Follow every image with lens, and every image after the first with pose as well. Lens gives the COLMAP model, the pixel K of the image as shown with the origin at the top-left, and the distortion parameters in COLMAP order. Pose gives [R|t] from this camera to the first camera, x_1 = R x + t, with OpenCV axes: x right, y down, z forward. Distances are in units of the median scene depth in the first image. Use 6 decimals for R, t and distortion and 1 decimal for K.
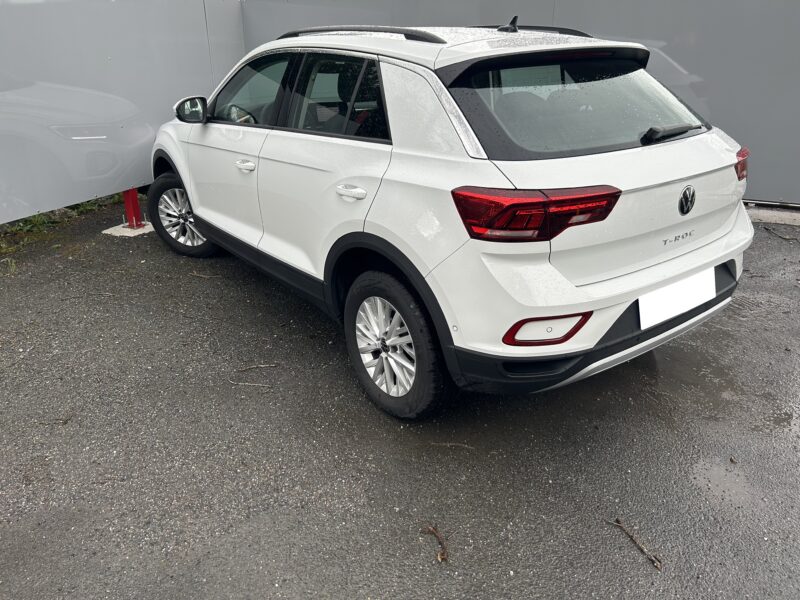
lens RADIAL K [[599.6, 0, 402.8], [0, 599.6, 299.5], [0, 0, 1]] dist [0.030754, -0.044584]
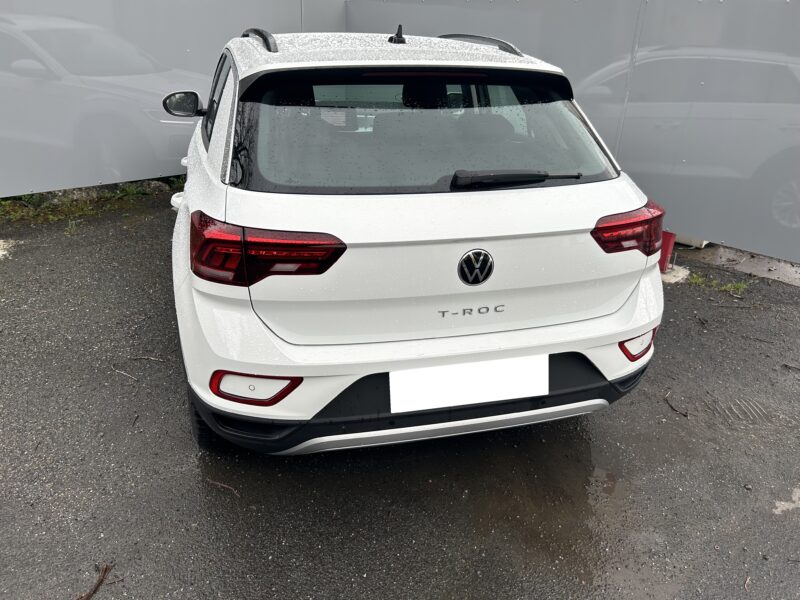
lens RADIAL K [[599.6, 0, 402.6], [0, 599.6, 299.1], [0, 0, 1]] dist [0.030754, -0.044584]
pose [[0.931779, 0.178900, -0.315885, 0.662693], [-0.179529, 0.983372, 0.027363, -0.131417], [0.315527, 0.031214, 0.948403, 0.229711]]
